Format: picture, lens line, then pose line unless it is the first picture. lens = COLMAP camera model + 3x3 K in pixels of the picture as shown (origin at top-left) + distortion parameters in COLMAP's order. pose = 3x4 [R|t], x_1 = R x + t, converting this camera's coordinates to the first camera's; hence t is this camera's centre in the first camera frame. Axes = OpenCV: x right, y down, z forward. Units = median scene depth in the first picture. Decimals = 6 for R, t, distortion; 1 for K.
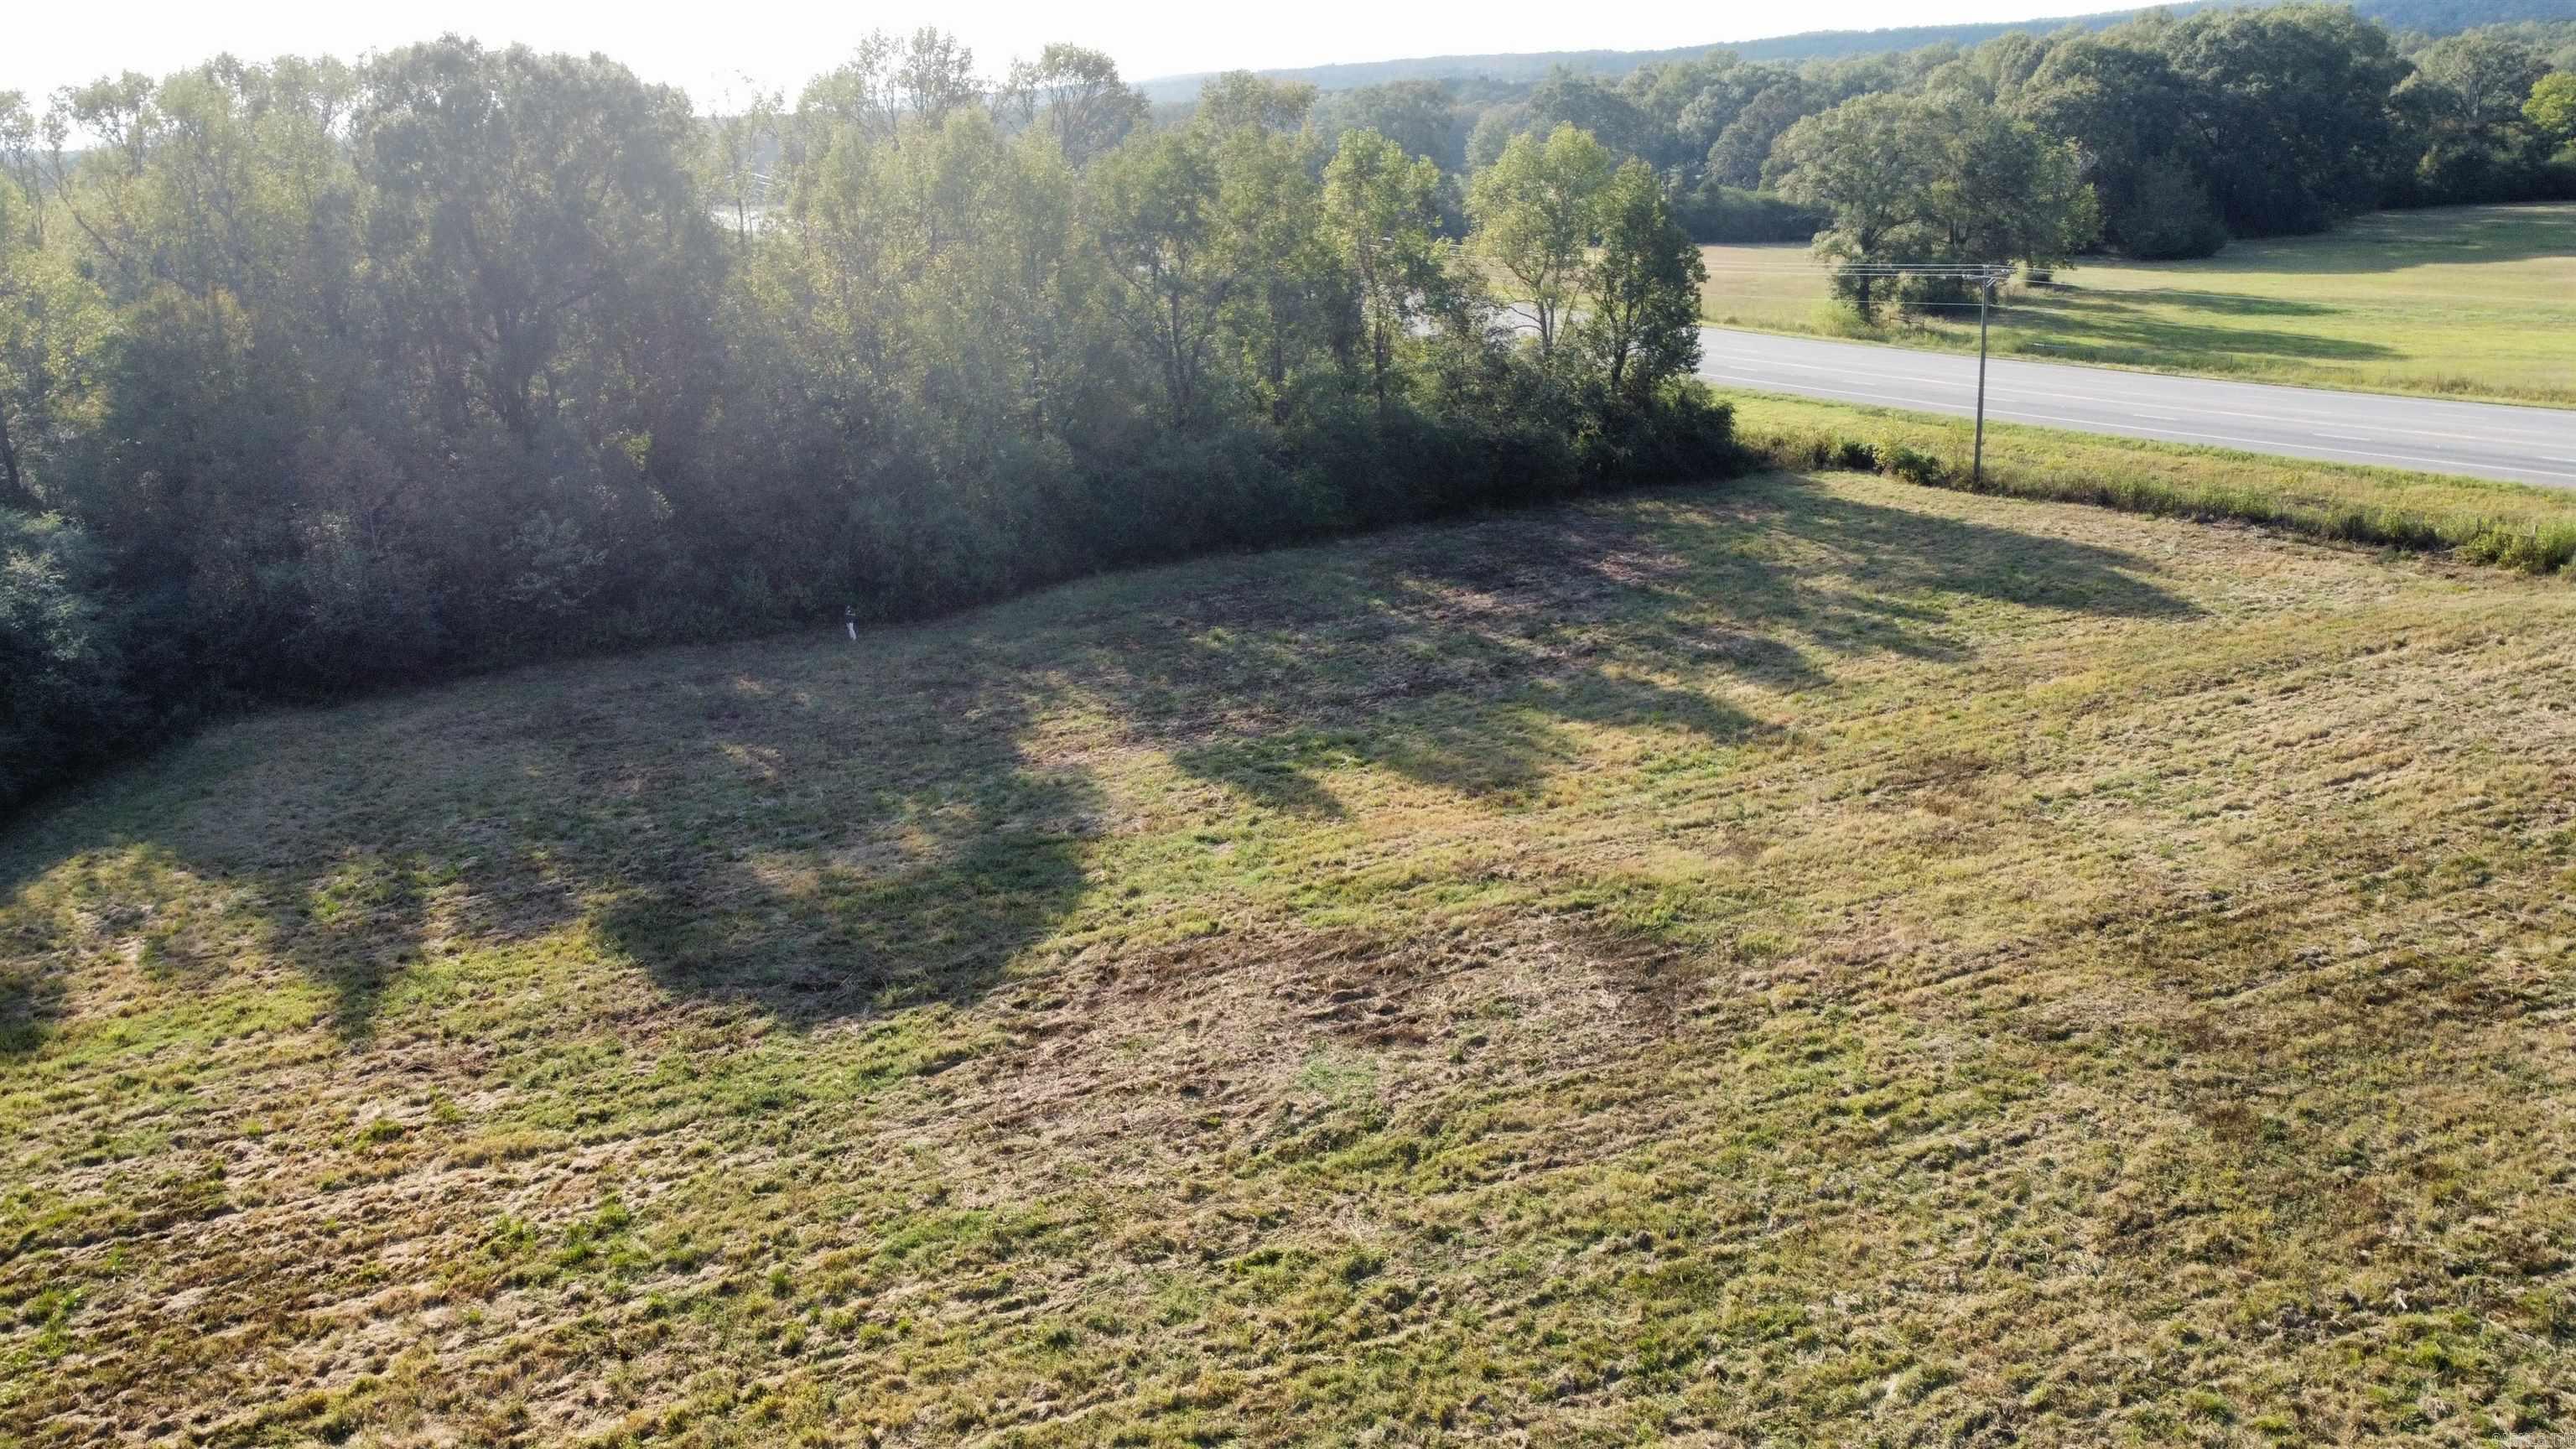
lens RADIAL K [[1948.3, 0, 1288.0], [0, 1948.3, 724.5], [0, 0, 1]] dist [0.000897, -0.003659]
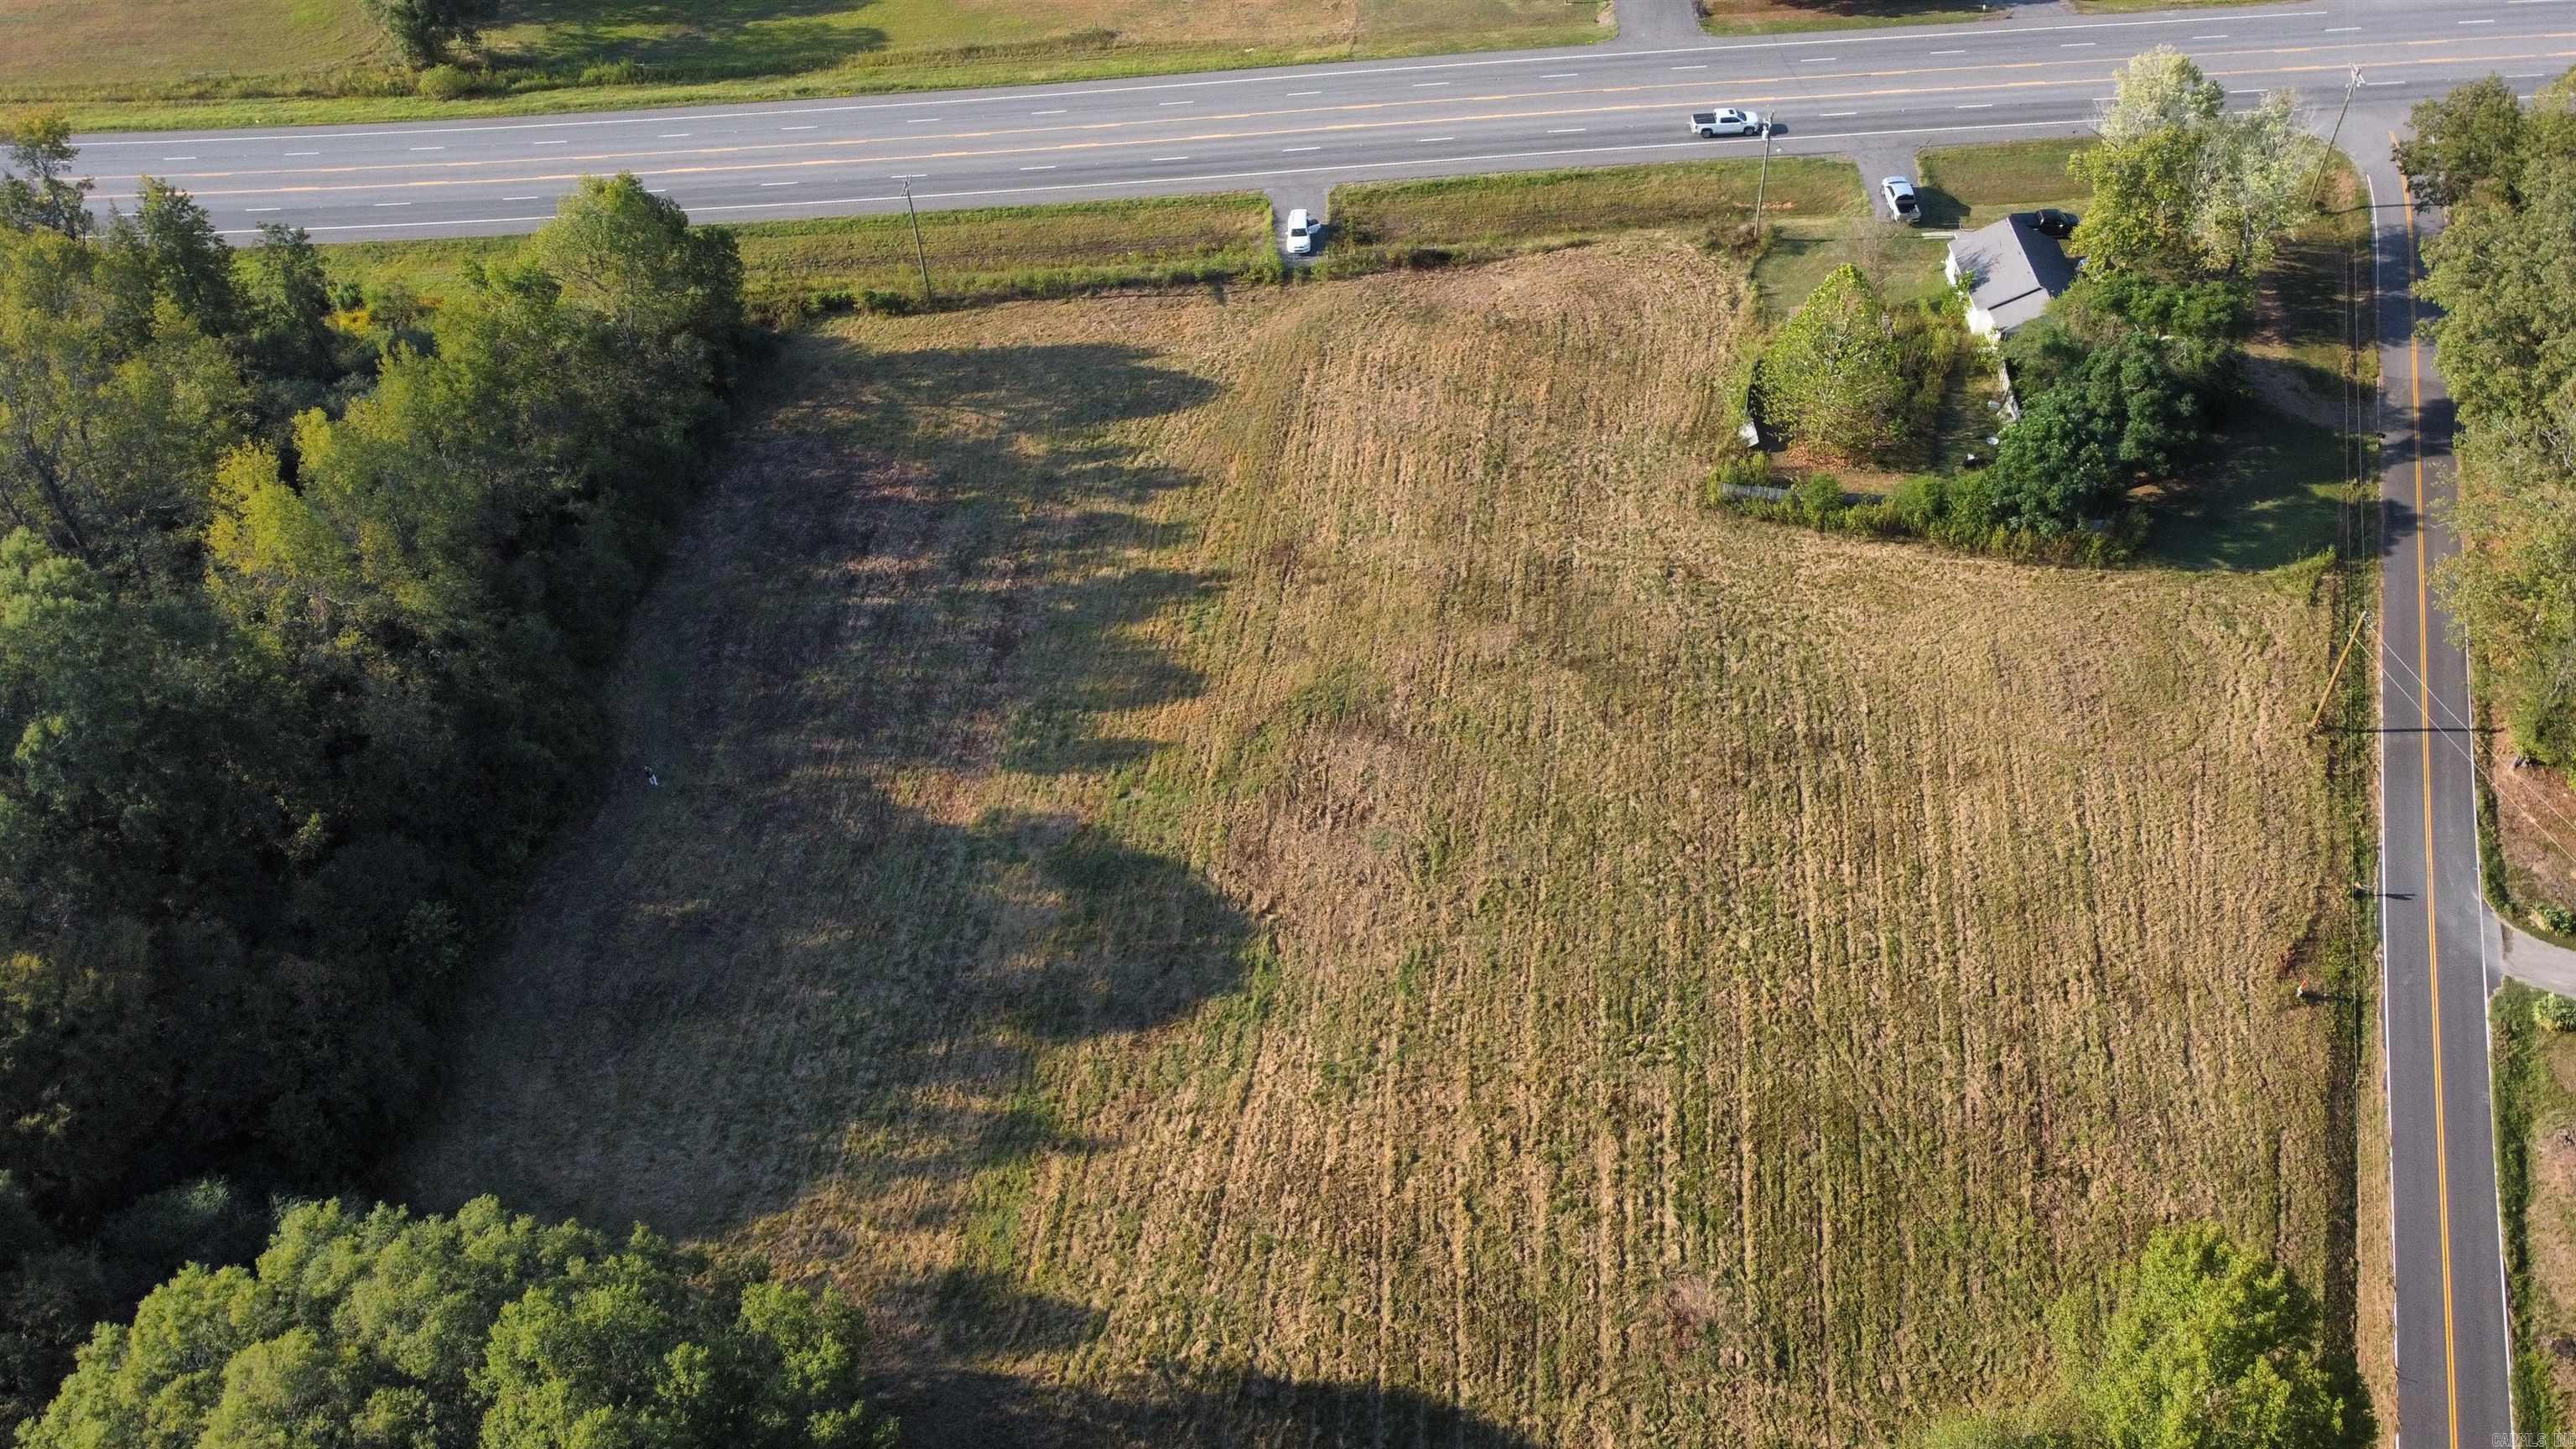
lens RADIAL K [[1948.3, 0, 1288.0], [0, 1948.3, 724.5], [0, 0, 1]] dist [0.000897, -0.003659]
pose [[0.486349, -0.602074, 0.633223, -1.149840], [0.292040, 0.795038, 0.531627, -0.982249], [-0.823515, -0.073630, 0.562496, -0.233963]]
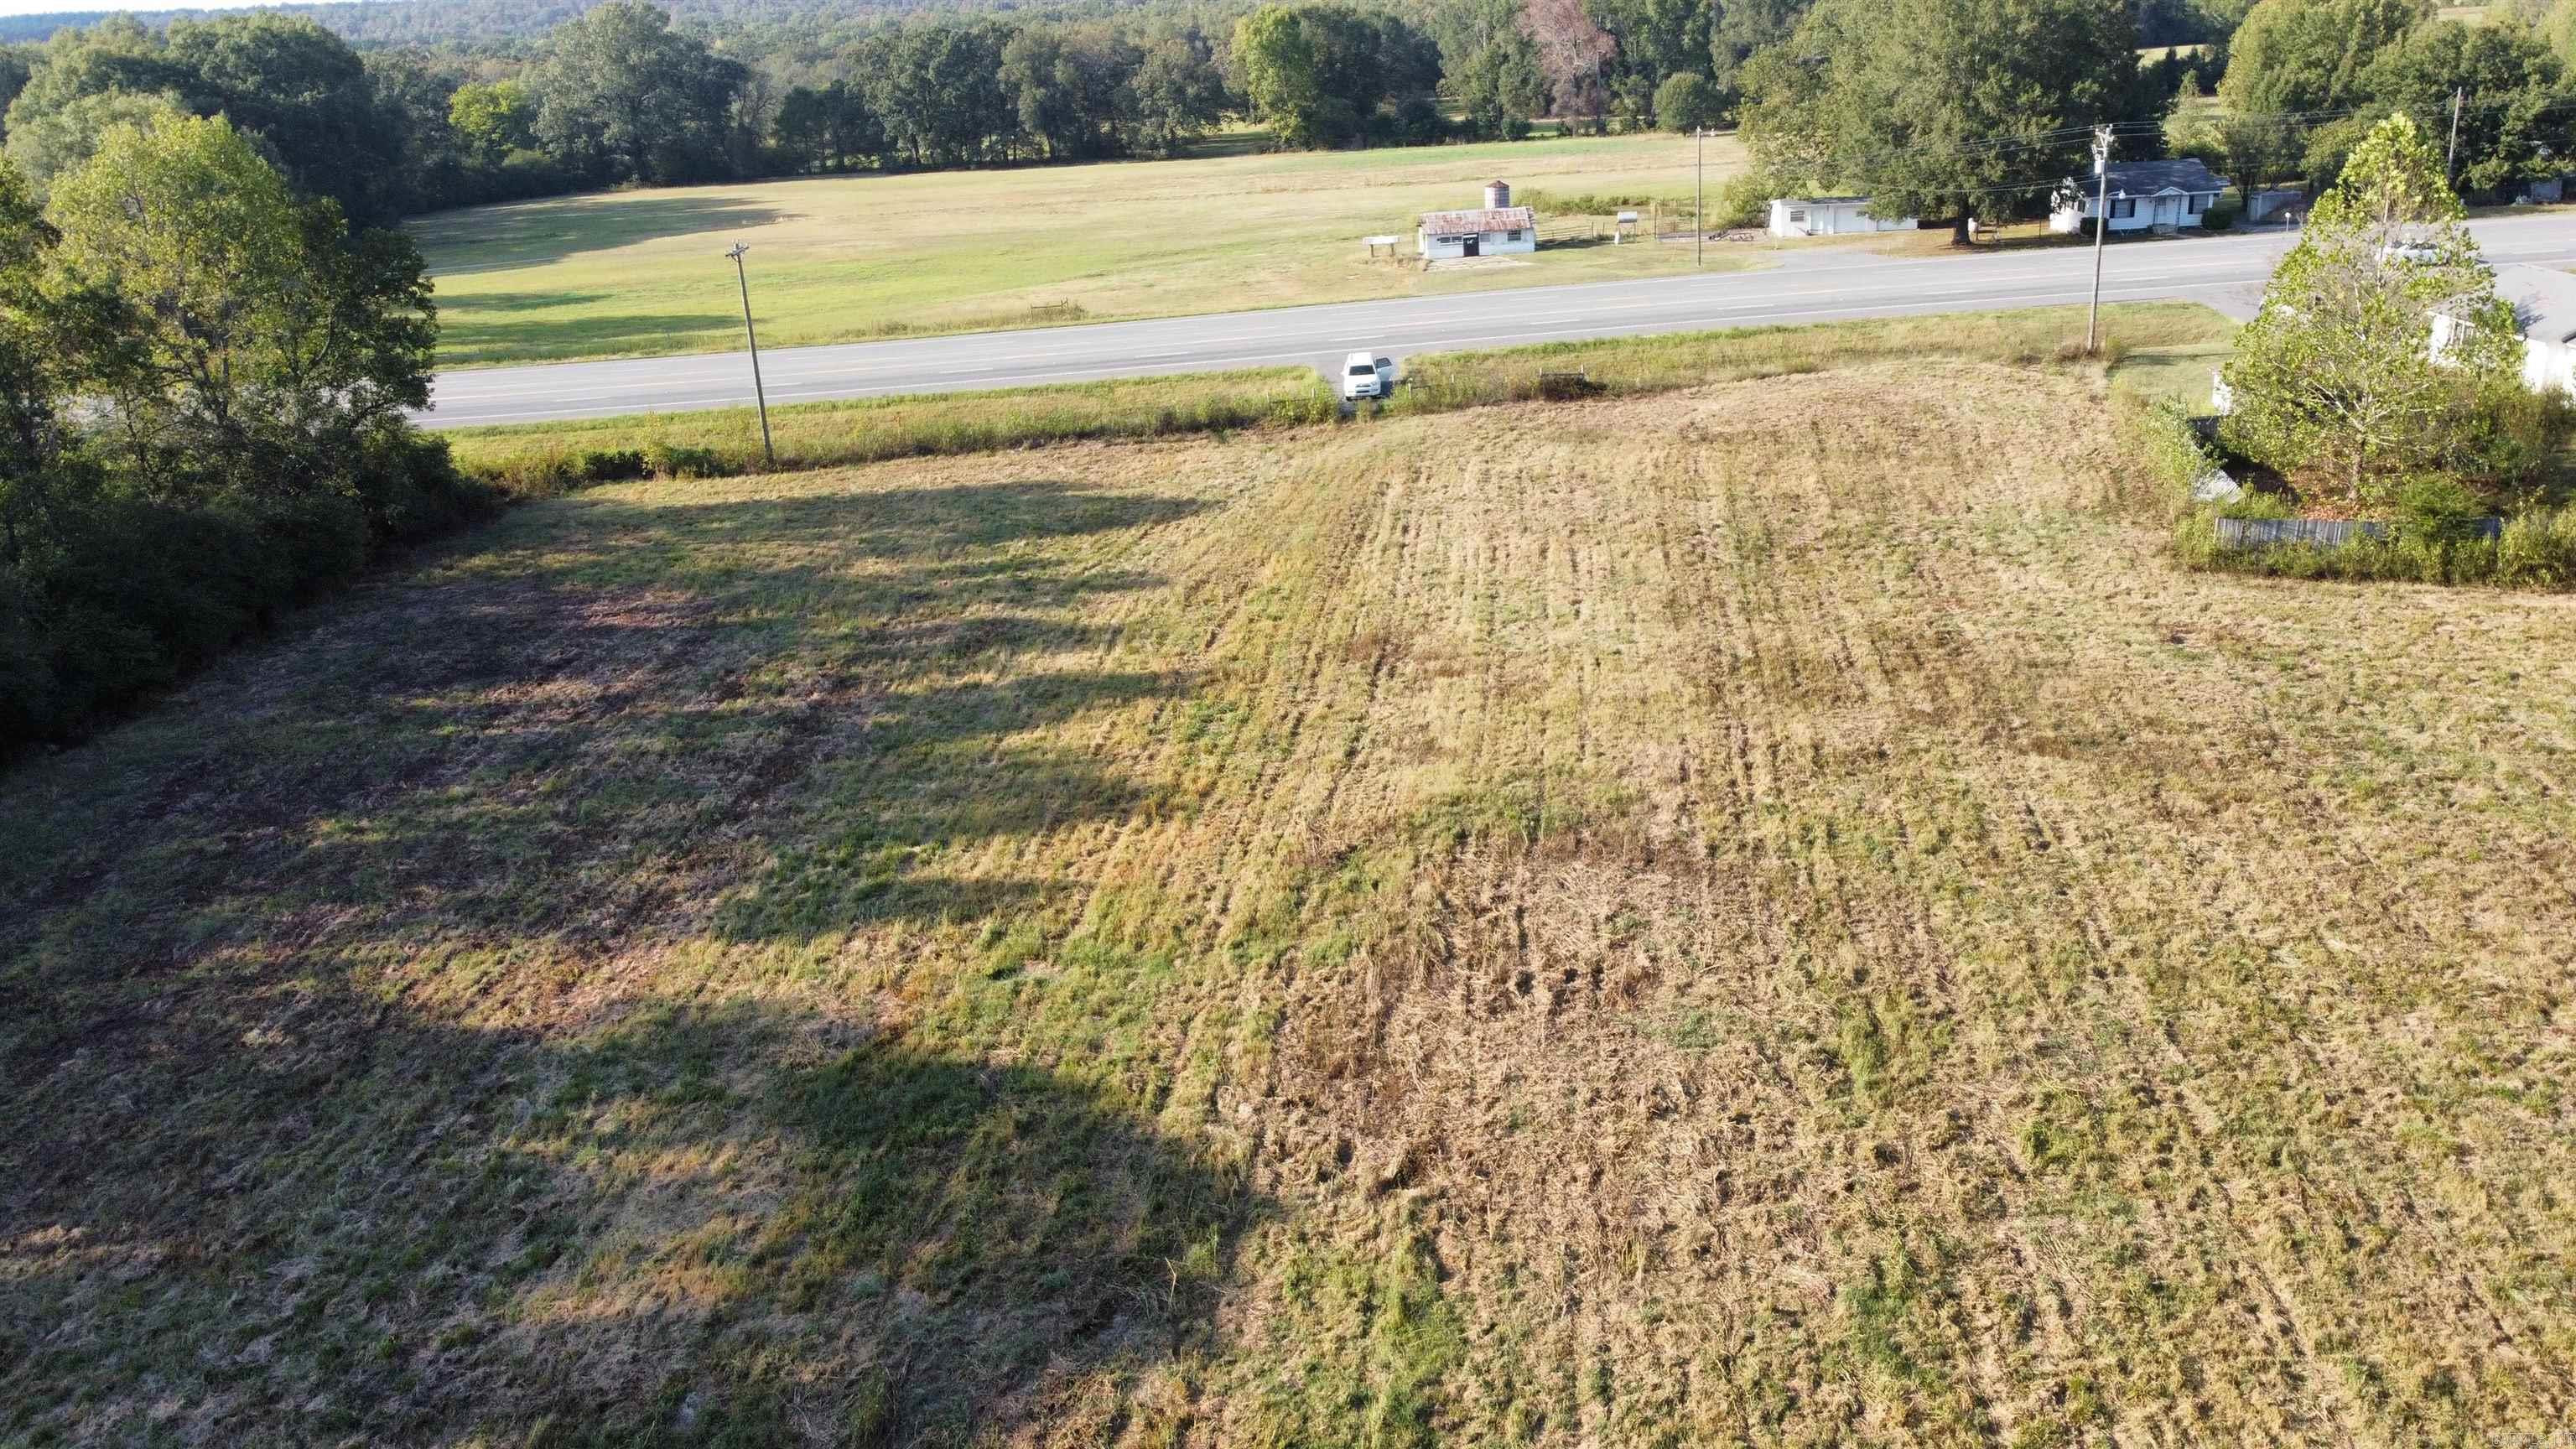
lens RADIAL K [[1948.3, 0, 1288.0], [0, 1948.3, 724.5], [0, 0, 1]] dist [0.000897, -0.003659]
pose [[0.480857, -0.283667, 0.829644, -0.593477], [0.298158, 0.942733, 0.149523, -0.113946], [-0.824547, 0.175466, 0.537897, 0.470786]]
